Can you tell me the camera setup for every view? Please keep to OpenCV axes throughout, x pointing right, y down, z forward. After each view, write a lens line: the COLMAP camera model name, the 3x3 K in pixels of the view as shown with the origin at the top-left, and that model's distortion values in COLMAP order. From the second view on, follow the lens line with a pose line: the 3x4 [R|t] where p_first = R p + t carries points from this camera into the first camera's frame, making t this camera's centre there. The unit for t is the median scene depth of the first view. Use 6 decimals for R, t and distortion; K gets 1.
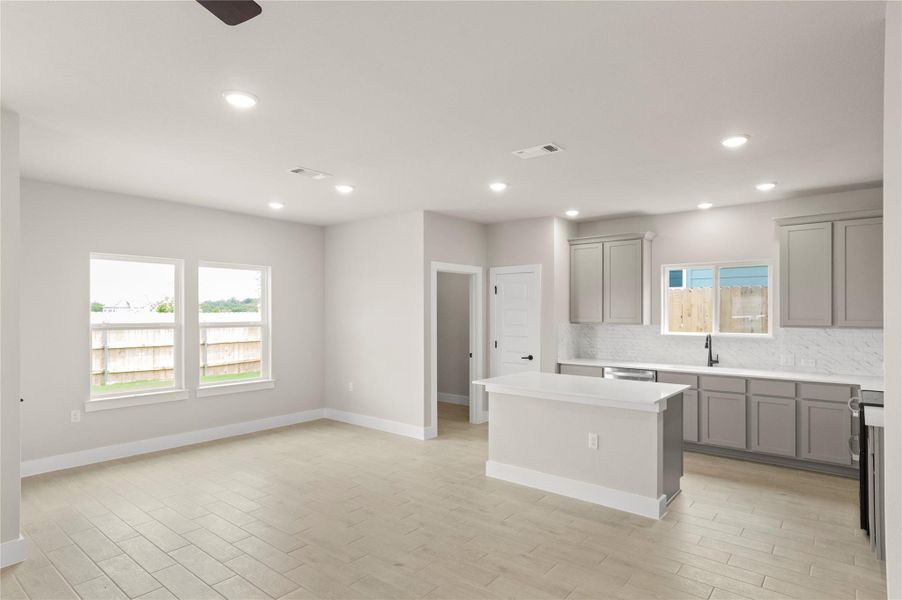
lens RADIAL K [[488.1, 0, 477.8], [0, 488.1, 308.9], [0, 0, 1]] dist [0.003301, -0.000914]
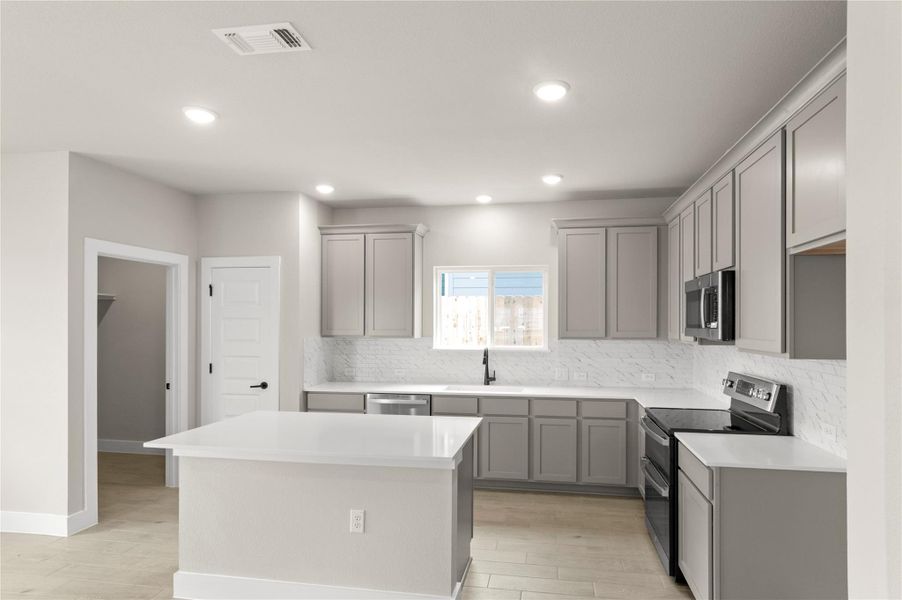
lens RADIAL K [[489.0, 0, 478.2], [0, 489.0, 319.8], [0, 0, 1]] dist [0.005313, 0.000972]
pose [[0.878637, 0.004206, 0.477471, 0.045190], [-0.004898, 0.999988, 0.000205, 0.001509], [-0.477465, -0.002519, 0.878647, 0.241491]]
